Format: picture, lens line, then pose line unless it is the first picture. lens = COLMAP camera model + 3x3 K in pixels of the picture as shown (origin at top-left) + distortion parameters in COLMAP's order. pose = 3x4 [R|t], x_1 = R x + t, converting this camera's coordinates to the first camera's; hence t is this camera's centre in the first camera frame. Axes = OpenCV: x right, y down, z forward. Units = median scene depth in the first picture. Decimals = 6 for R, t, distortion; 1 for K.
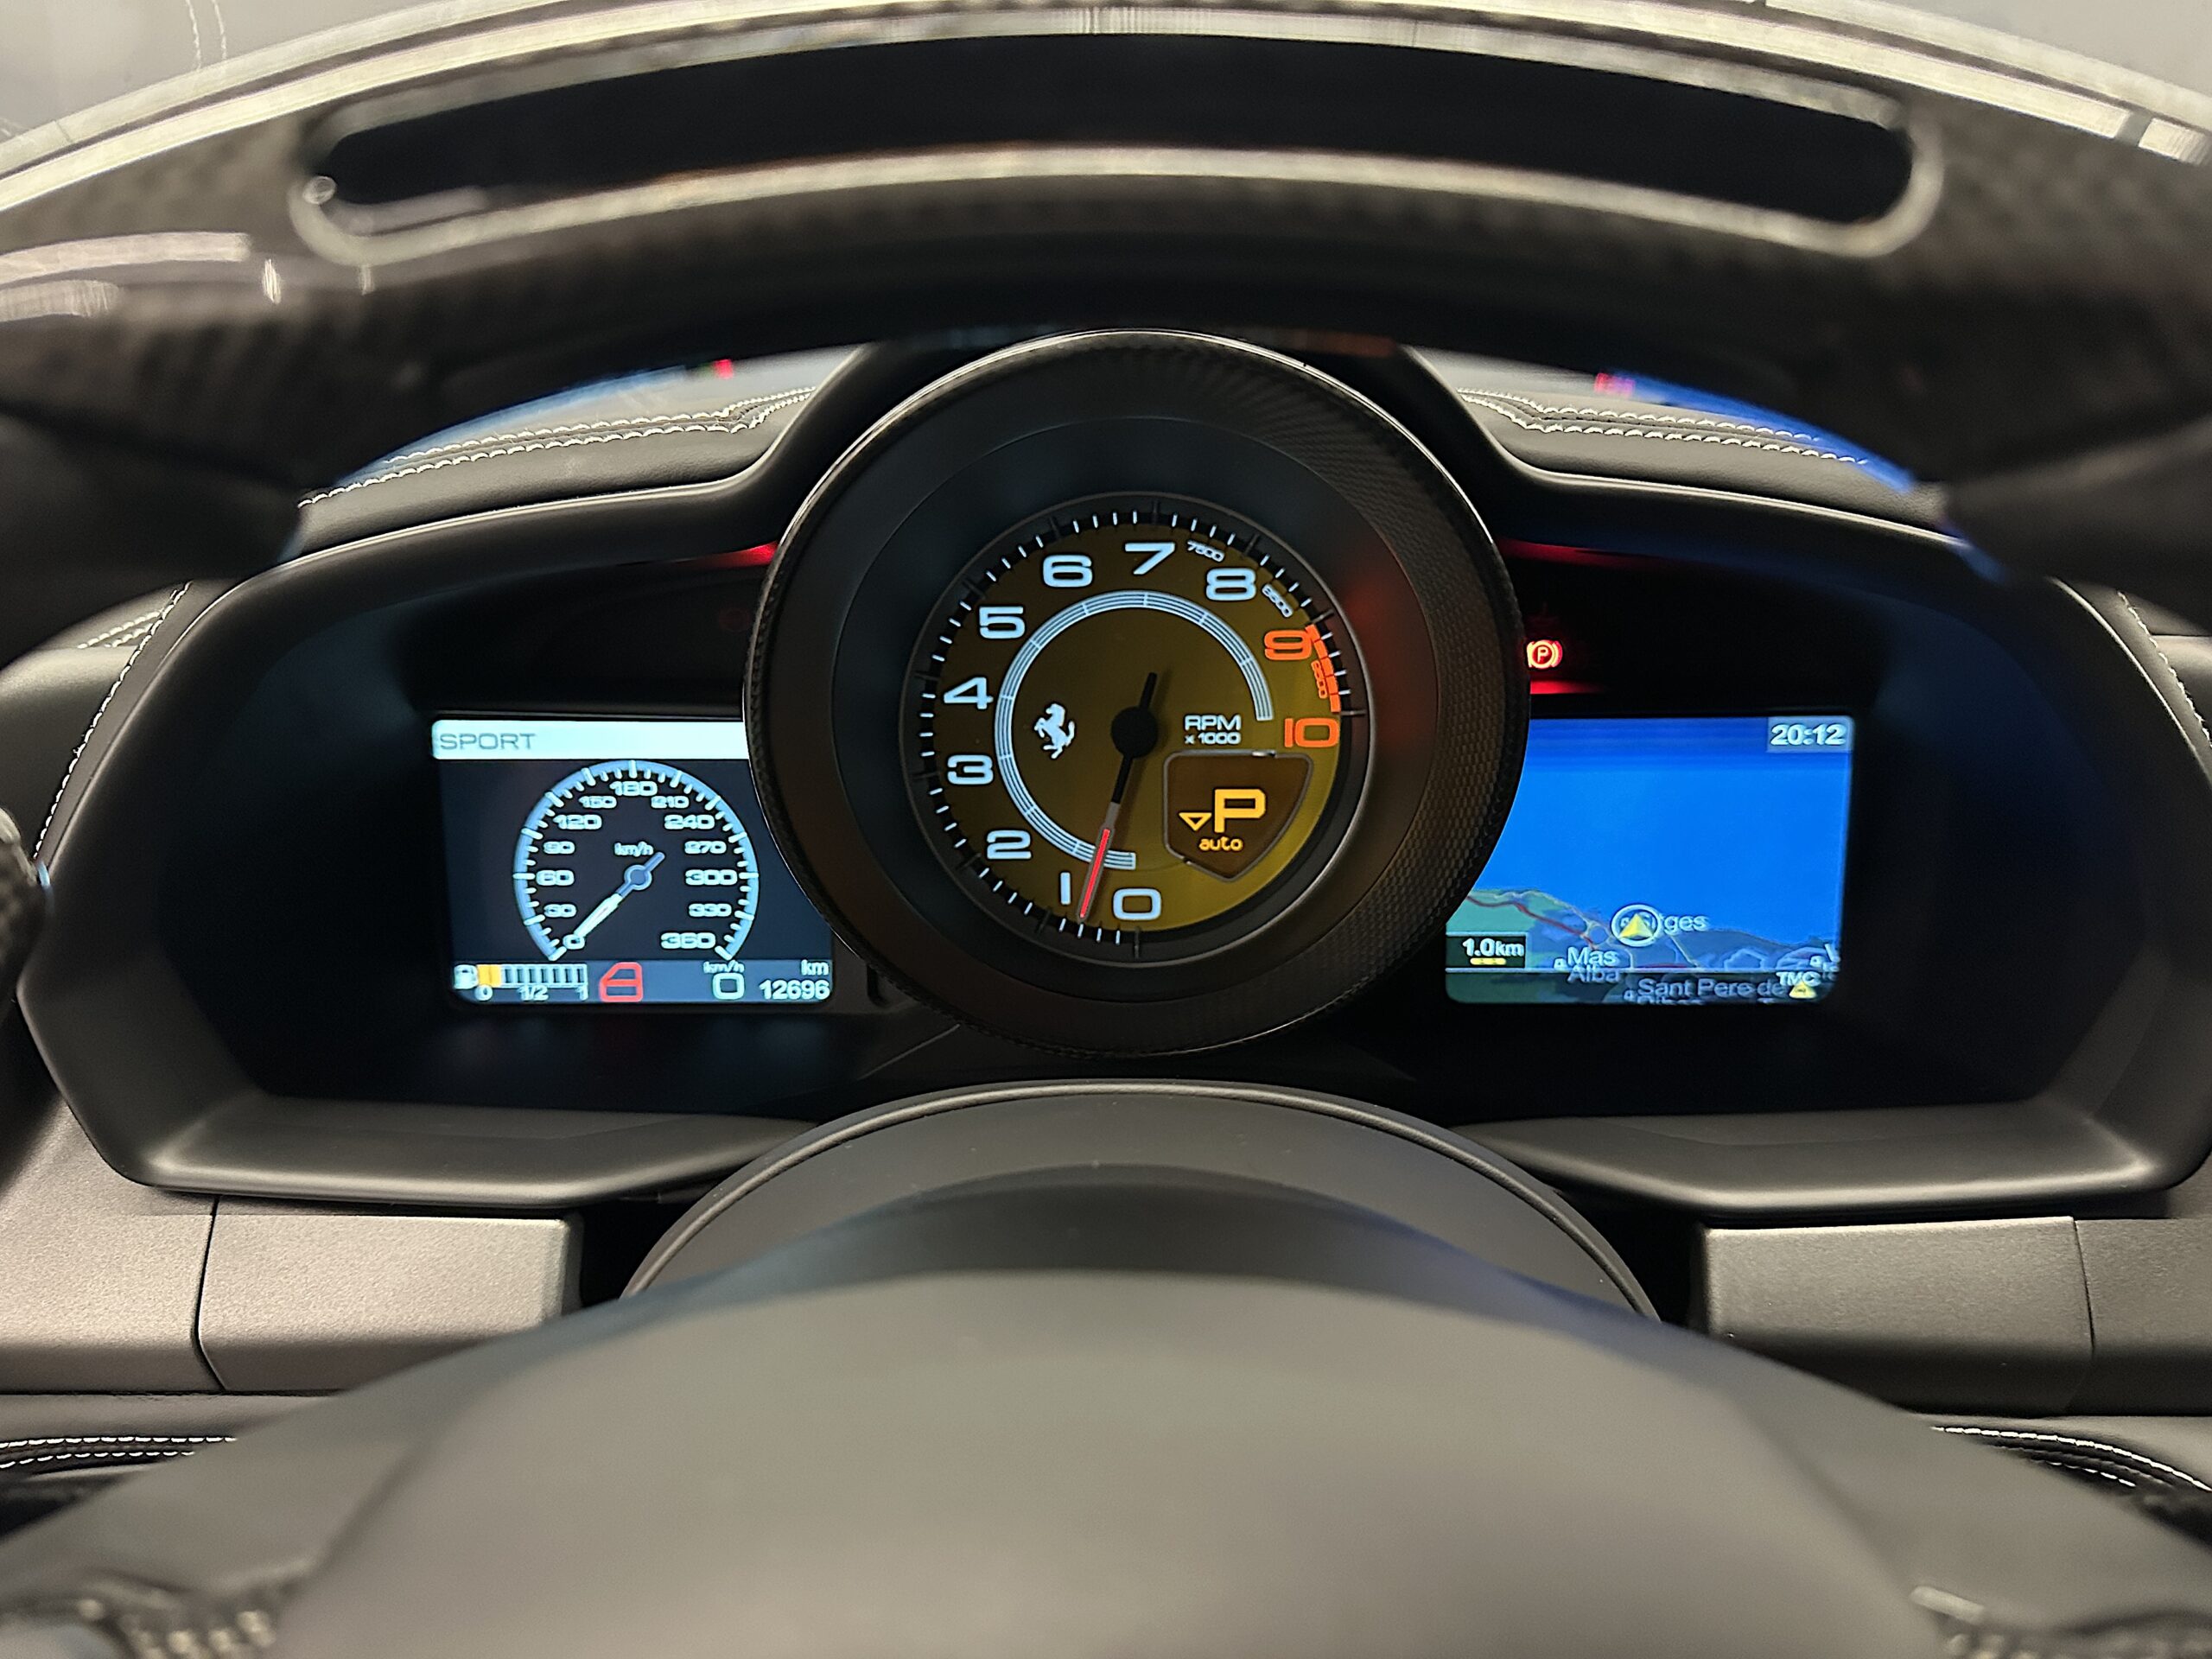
lens RADIAL K [[1812.0, 0, 1144.0], [0, 1812.0, 805.2], [0, 0, 1]] dist [-0.015565, -0.001682]
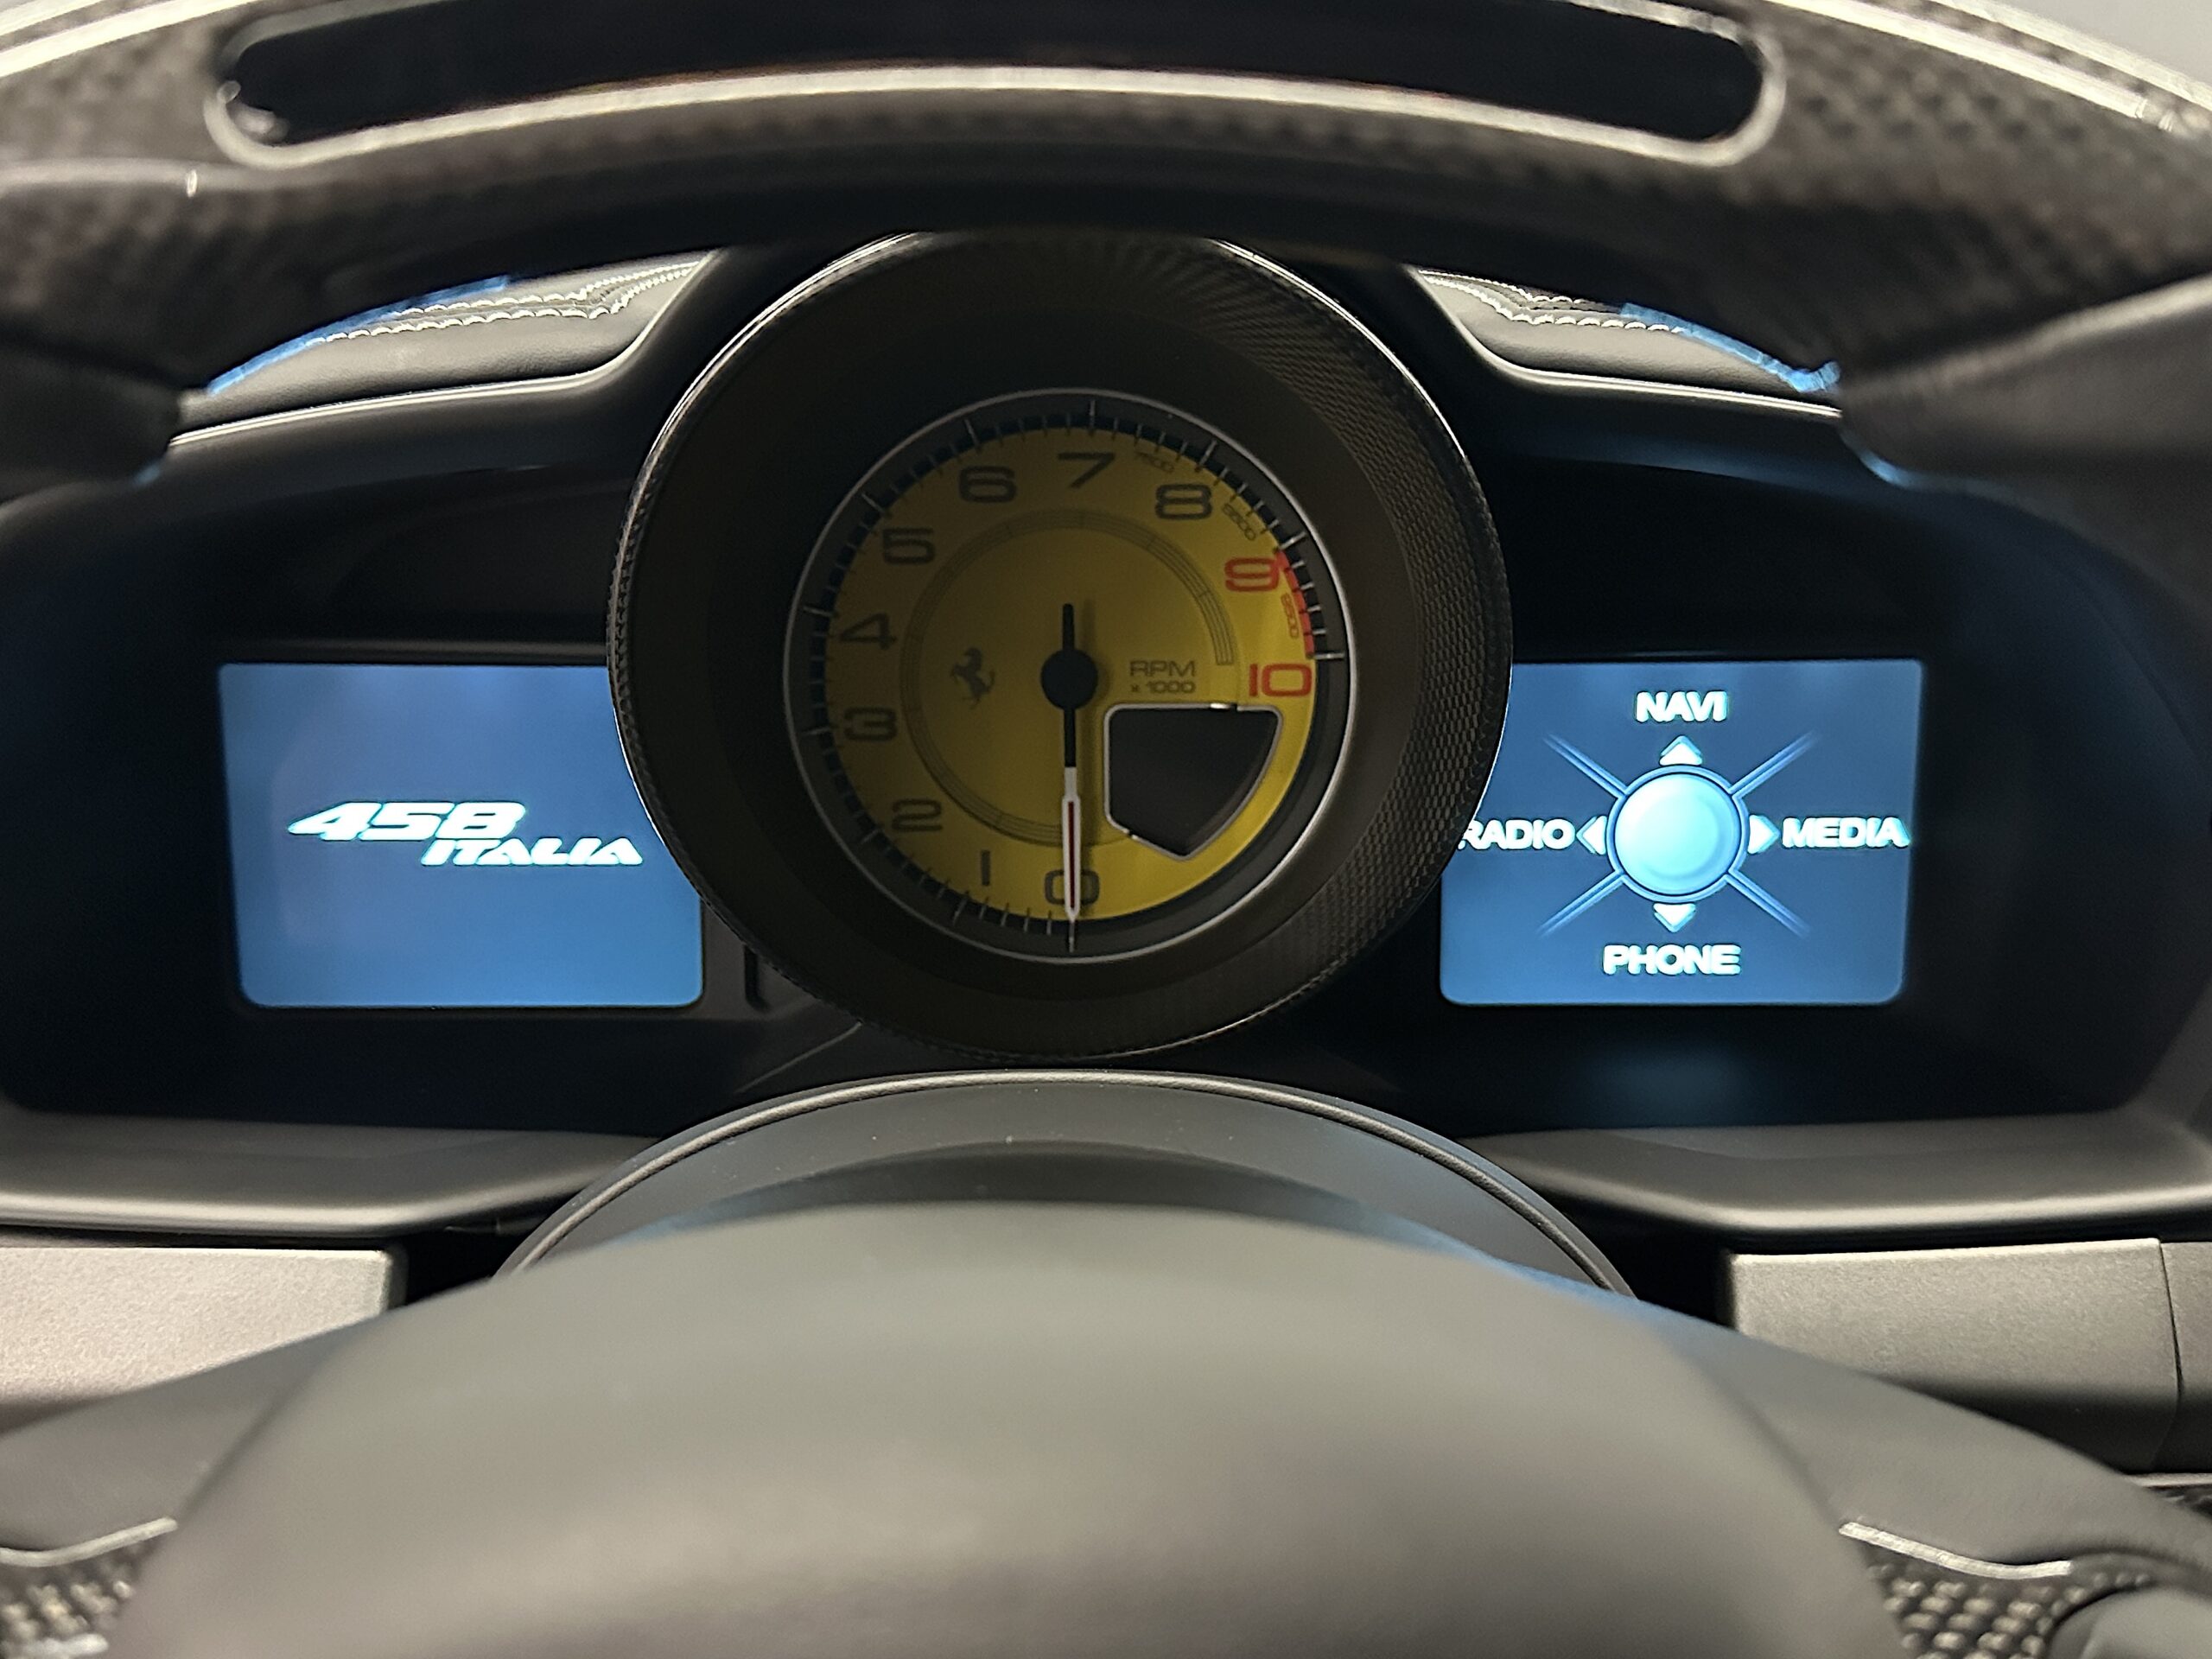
lens RADIAL K [[2407.9, 0, 1152.6], [0, 2407.9, 809.7], [0, 0, 1]] dist [0.019760, 0.000000]
pose [[0.999826, 0.001218, 0.018592, 0.015347], [-0.001240, 0.999999, 0.001158, 0.022882], [-0.018591, -0.001181, 0.999826, -0.135768]]
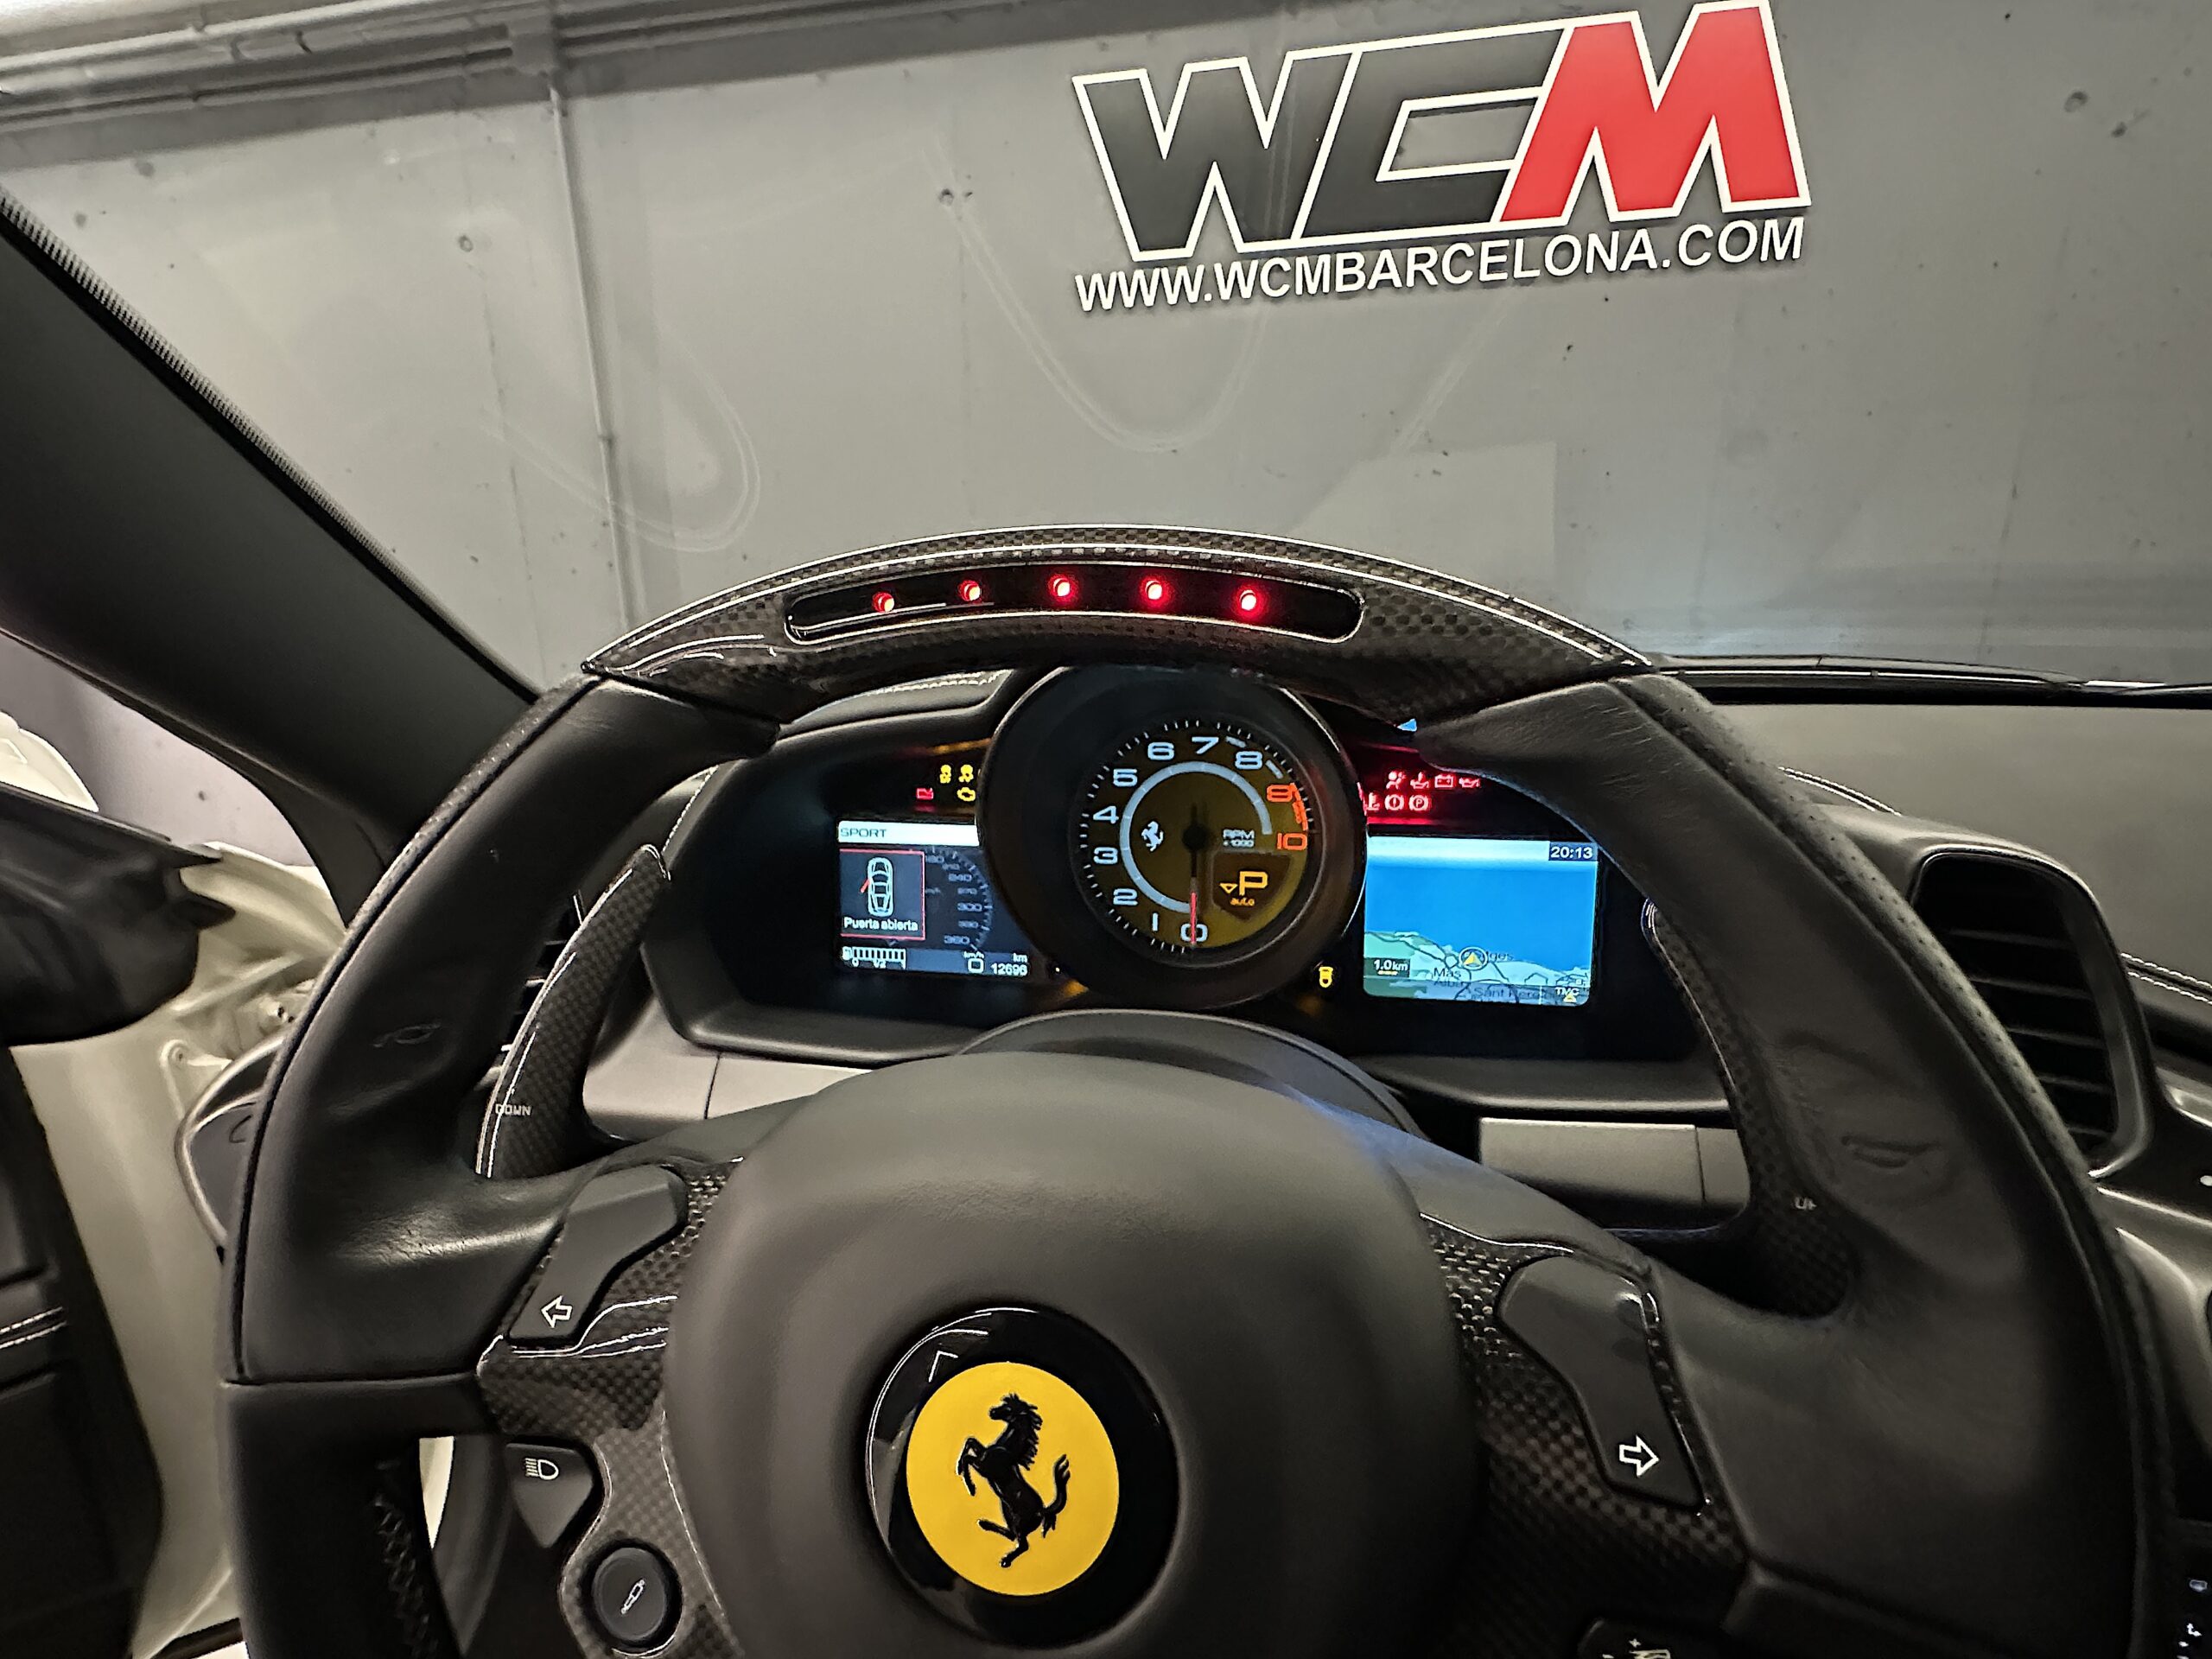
lens RADIAL K [[1169.9, 0, 1069.5], [0, 1169.9, 828.5], [0, 0, 1]] dist [-0.008811, 0.000932]
pose [[0.982042, 0.029524, -0.186336, 0.115213], [-0.040052, 0.997791, -0.052993, 0.022640], [0.184360, 0.059504, 0.981056, -0.245324]]
